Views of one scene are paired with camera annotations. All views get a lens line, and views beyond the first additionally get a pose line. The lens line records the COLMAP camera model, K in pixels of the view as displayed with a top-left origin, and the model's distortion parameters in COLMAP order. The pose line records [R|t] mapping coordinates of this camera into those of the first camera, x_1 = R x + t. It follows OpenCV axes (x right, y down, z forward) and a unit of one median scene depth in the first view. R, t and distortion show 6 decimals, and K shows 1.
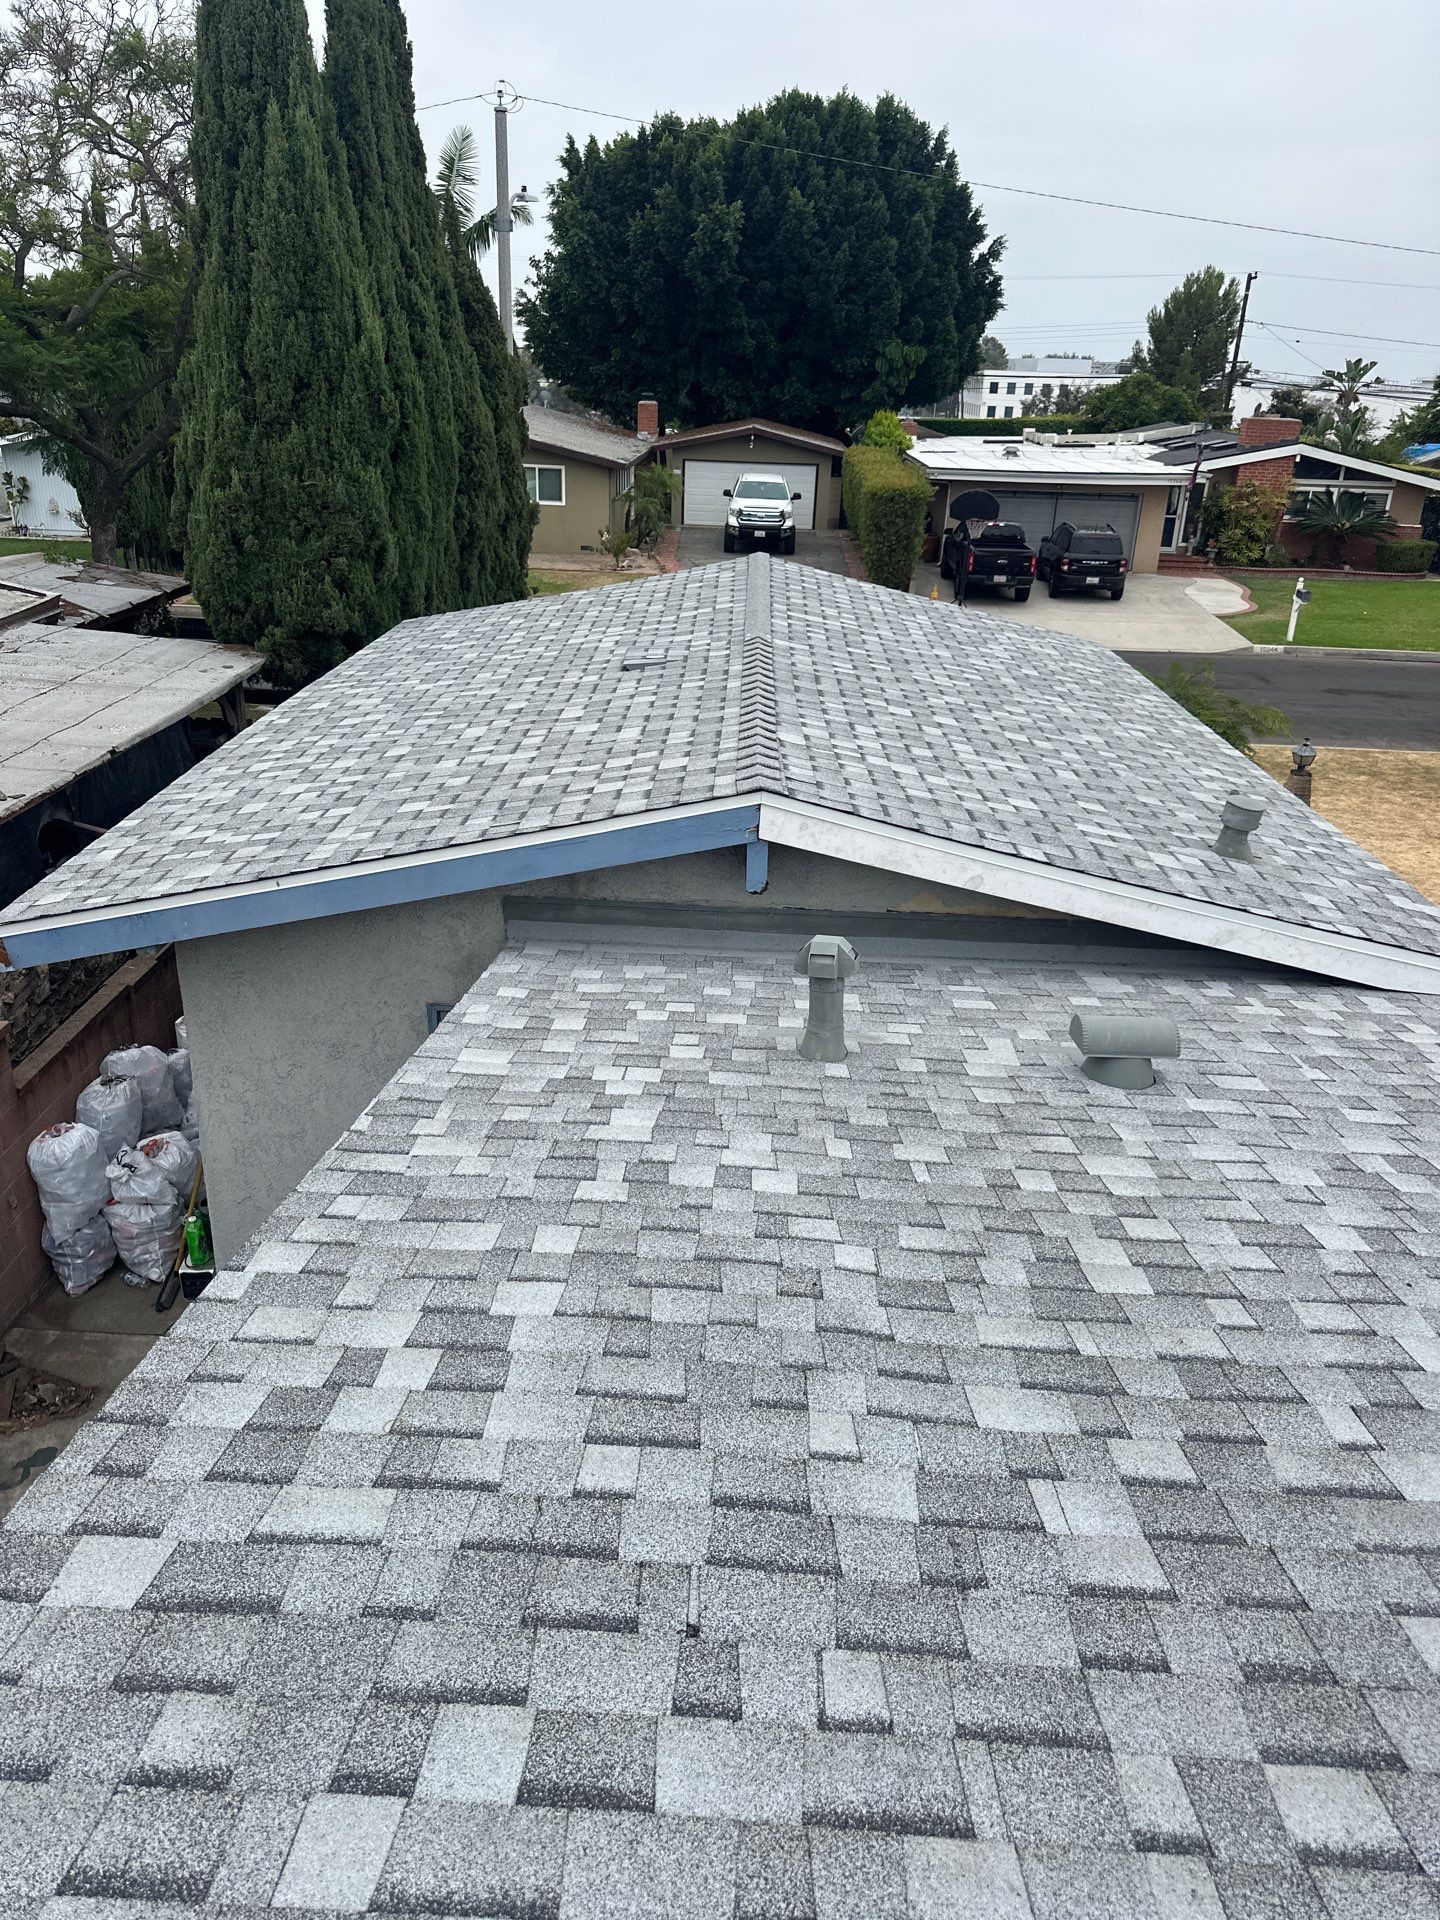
lens RADIAL K [[1337.0, 0, 705.7], [0, 1337.0, 960.1], [0, 0, 1]] dist [0.006437, 0.000910]
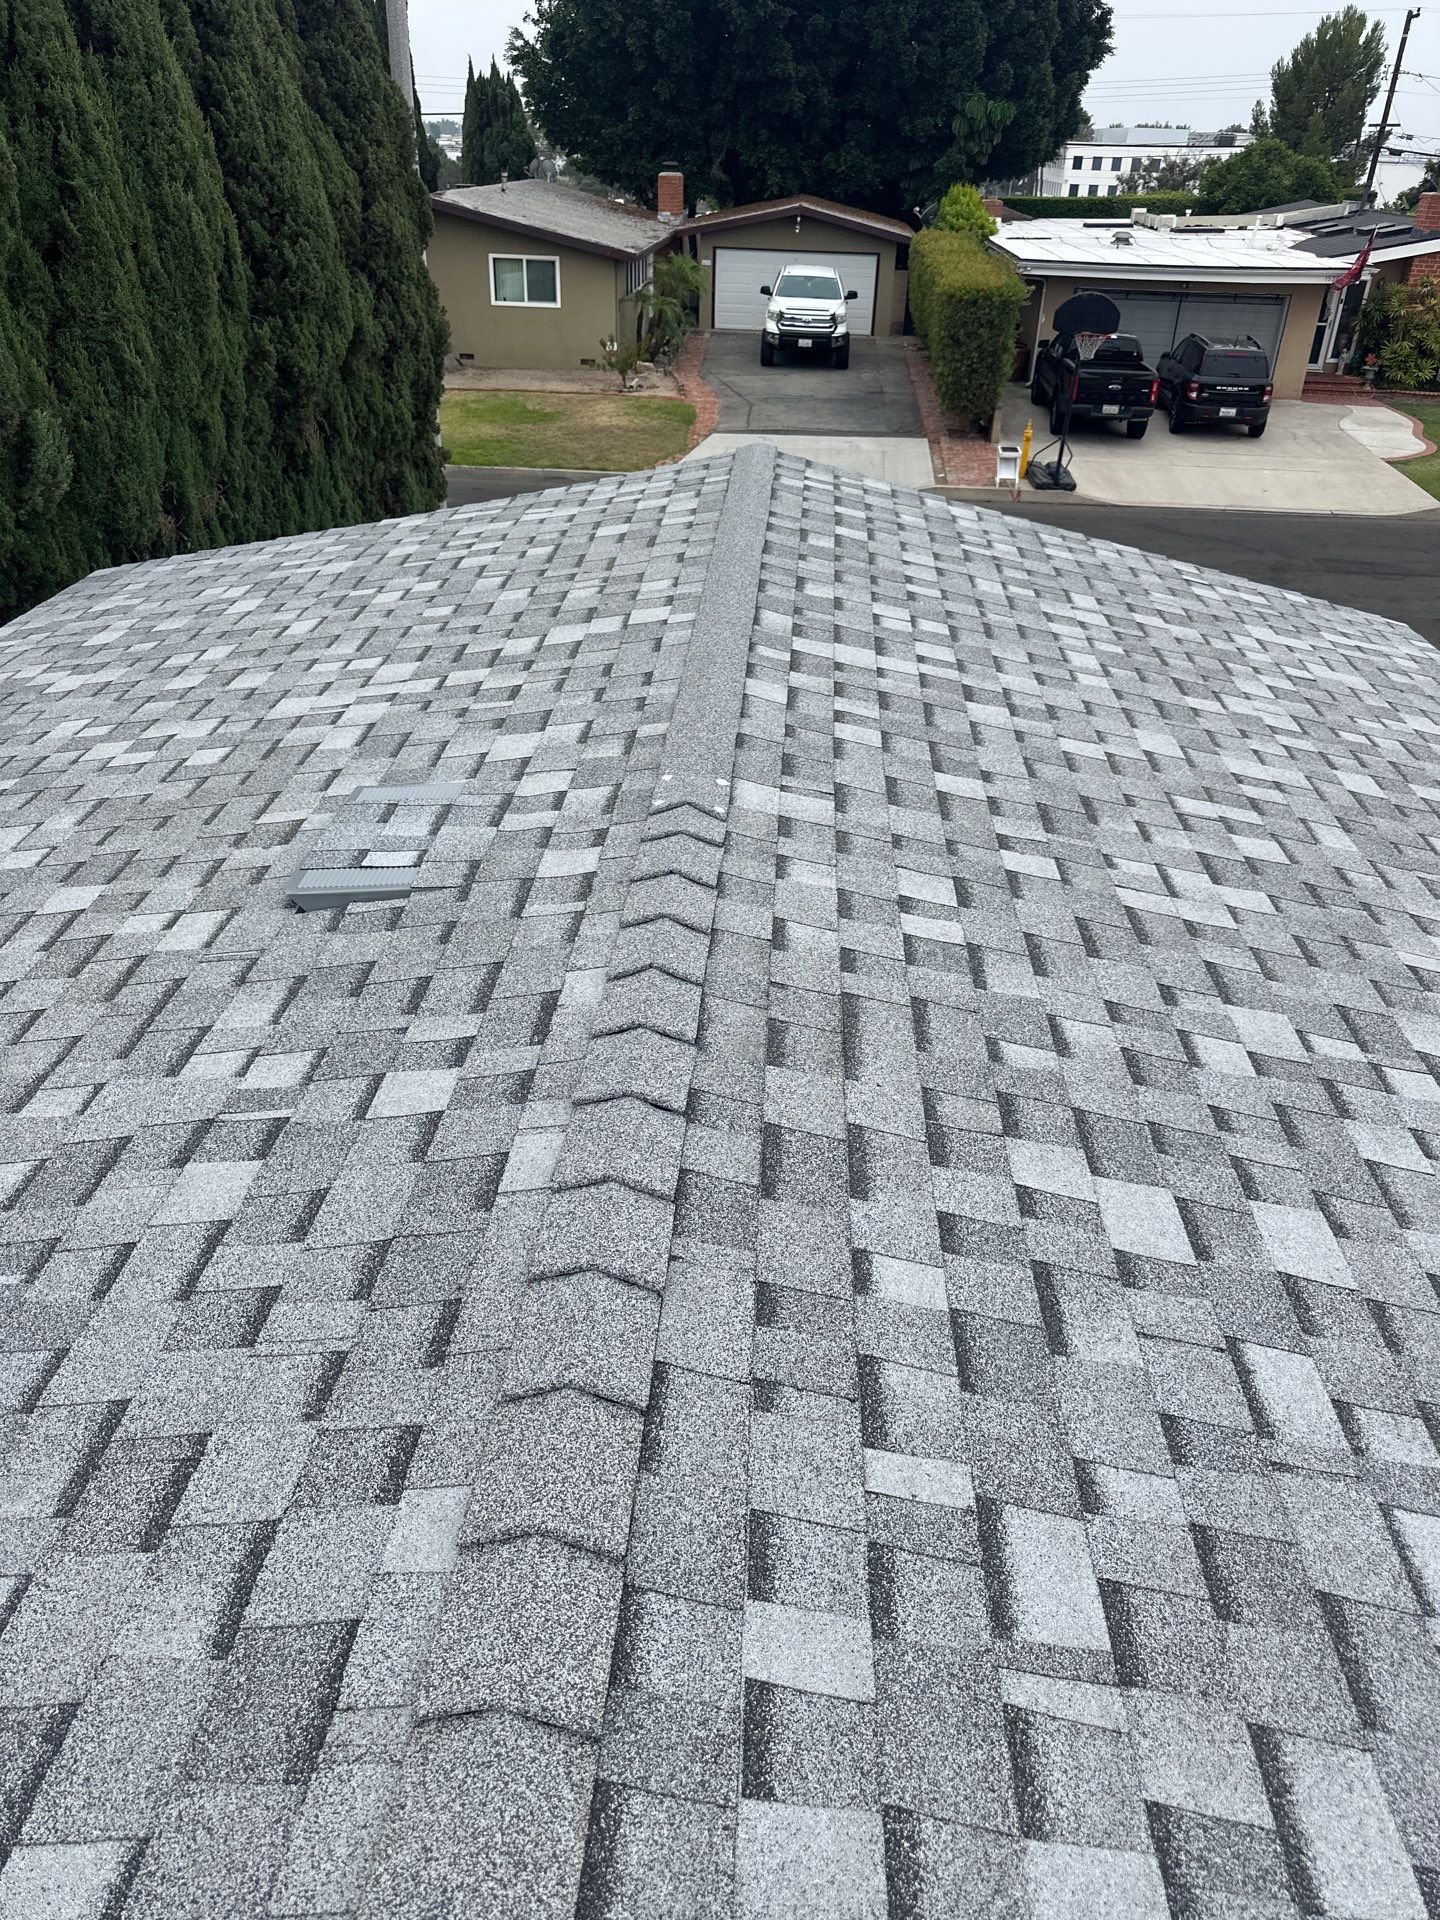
lens RADIAL K [[1403.5, 0, 720.0], [0, 1403.5, 960.0], [0, 0, 1]] dist [-0.039563, 0.042178]
pose [[0.999723, 0.010622, -0.021008, 0.010587], [-0.008116, 0.993219, 0.115976, -0.045304], [0.022097, -0.115773, 0.993030, 0.117903]]
